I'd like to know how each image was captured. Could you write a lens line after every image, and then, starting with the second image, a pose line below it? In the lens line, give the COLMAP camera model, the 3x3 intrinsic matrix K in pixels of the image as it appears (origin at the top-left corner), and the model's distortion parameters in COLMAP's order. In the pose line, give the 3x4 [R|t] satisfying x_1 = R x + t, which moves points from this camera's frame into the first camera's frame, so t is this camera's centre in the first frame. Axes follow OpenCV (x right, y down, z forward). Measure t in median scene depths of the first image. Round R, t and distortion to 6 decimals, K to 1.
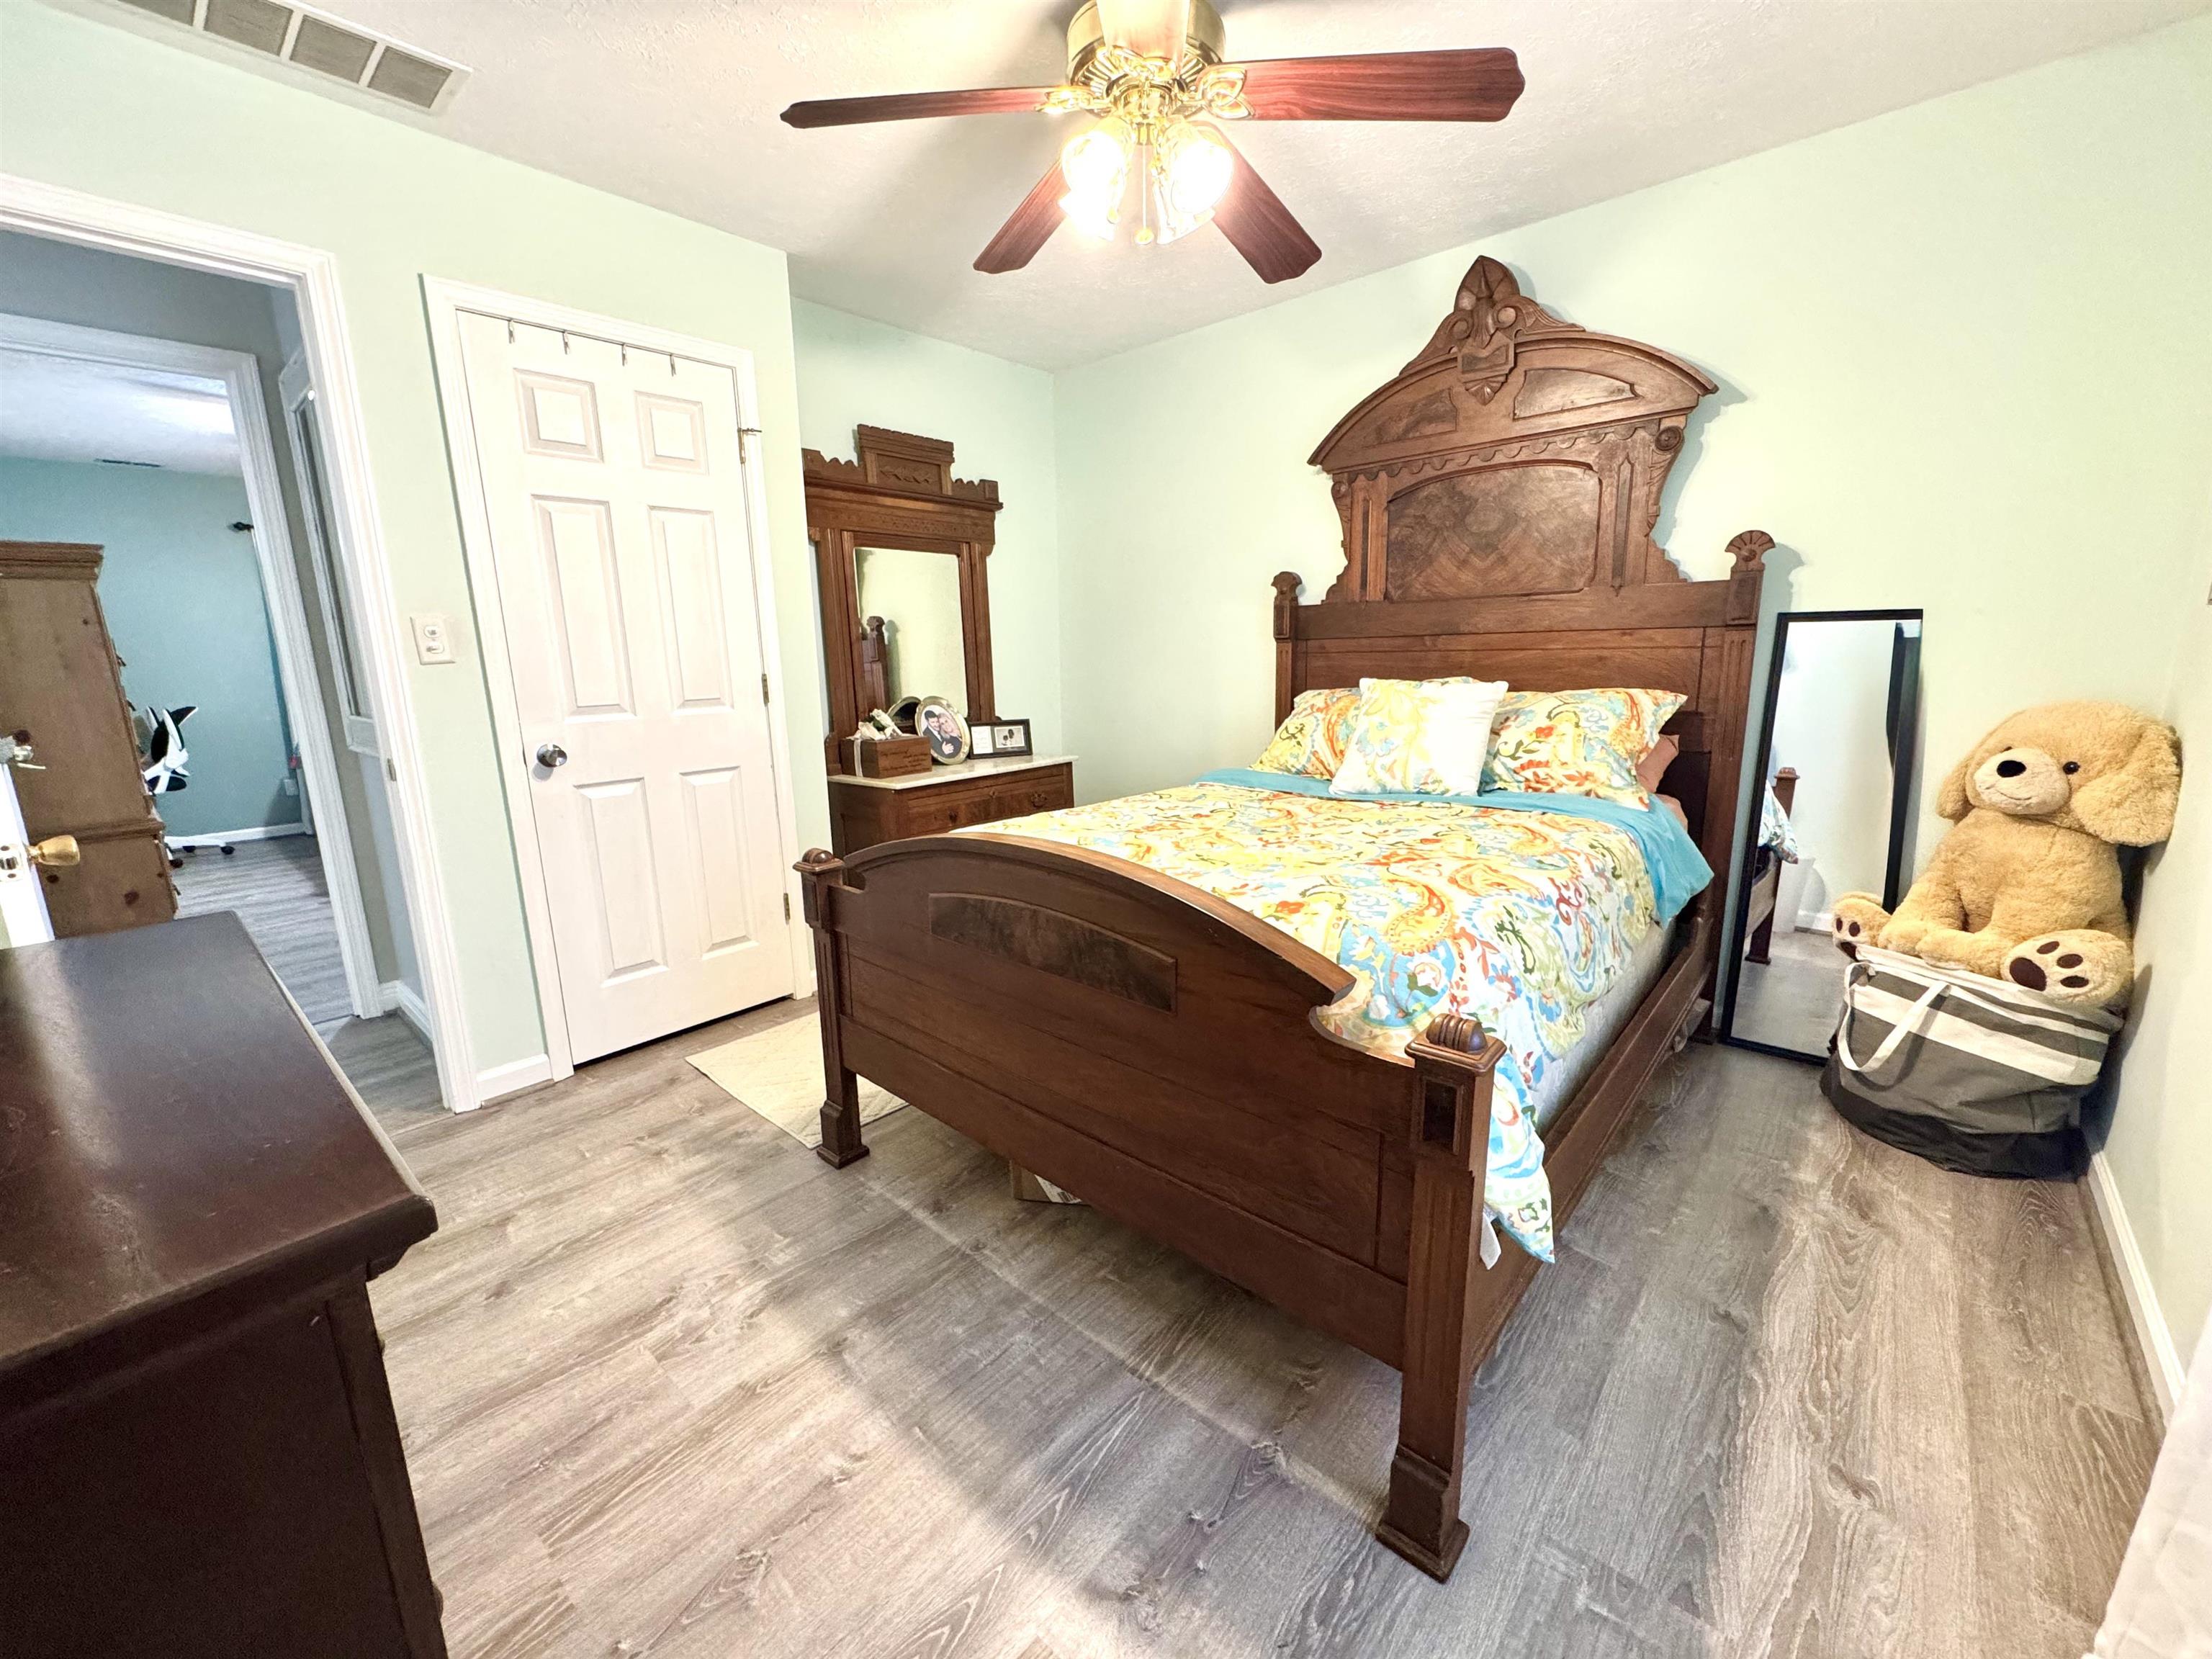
lens RADIAL K [[883.6, 0, 1105.0], [0, 883.6, 828.3], [0, 0, 1]] dist [-0.000561, -0.000155]
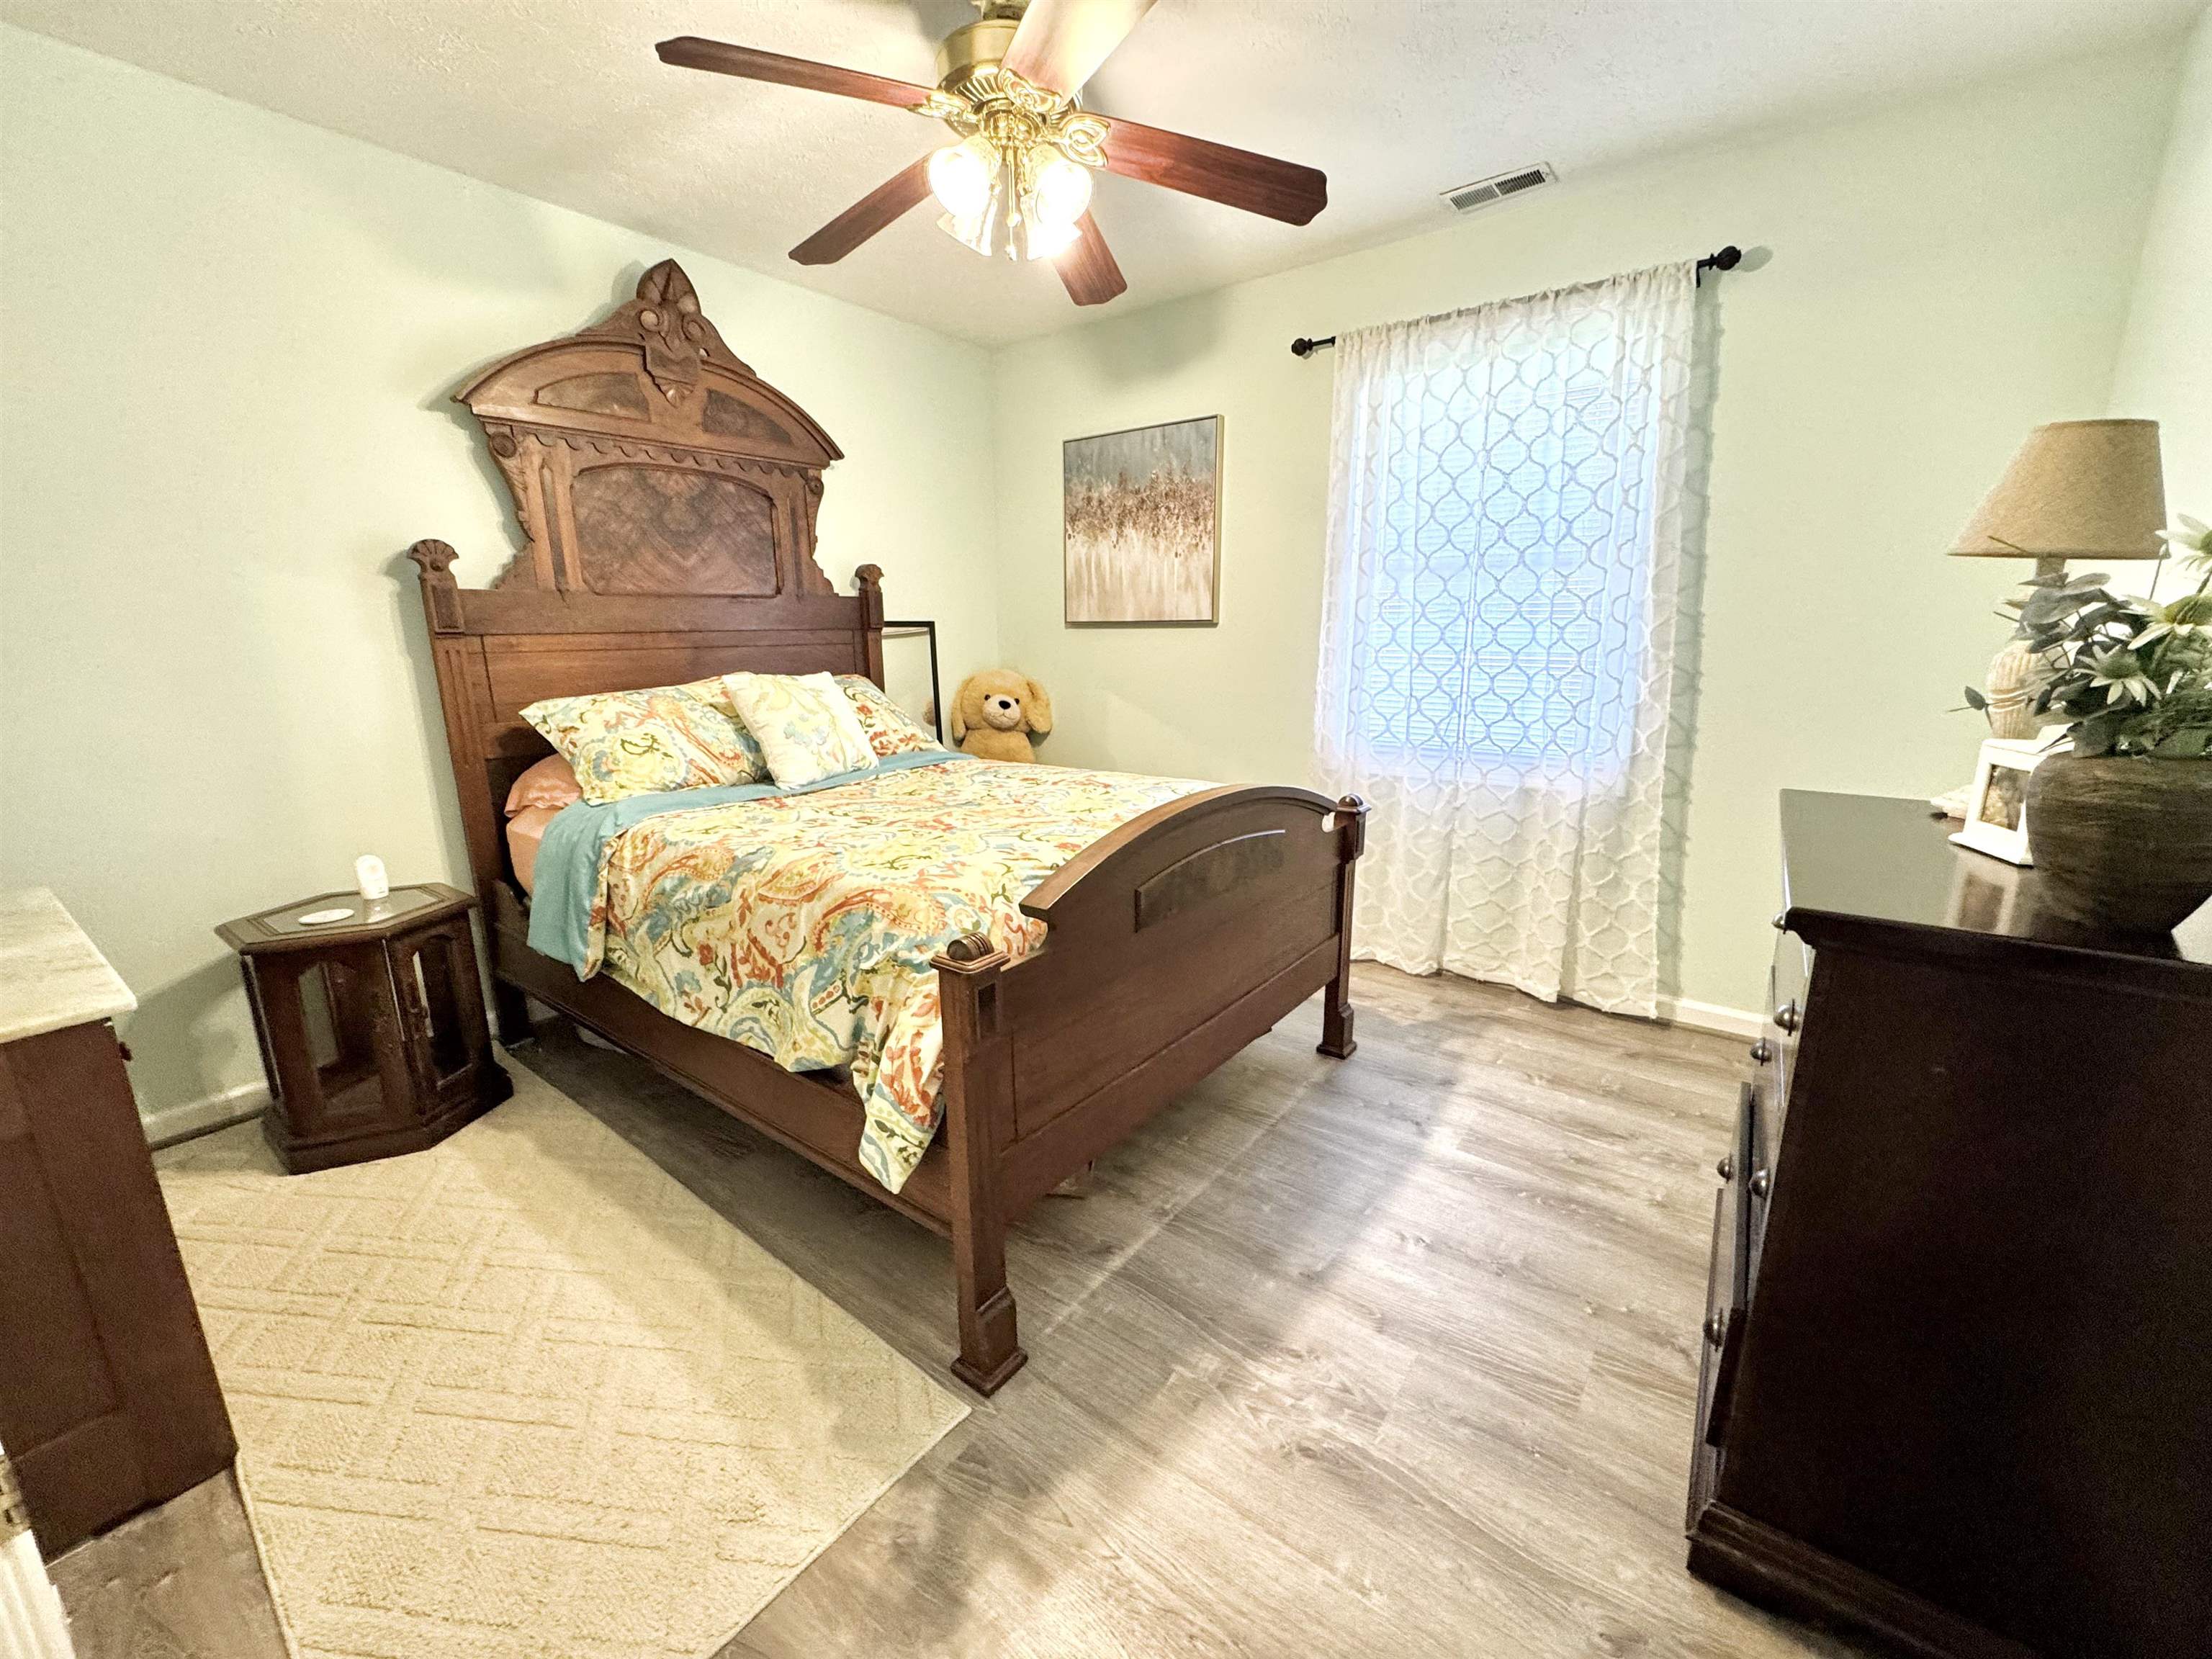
lens RADIAL K [[883.6, 0, 1103.1], [0, 883.6, 831.8], [0, 0, 1]] dist [-0.000561, -0.000155]
pose [[-0.074465, -0.199751, 0.977013, -0.990271], [0.213826, 0.953748, 0.211291, -0.171804], [-0.974030, 0.224644, -0.028309, 0.932070]]
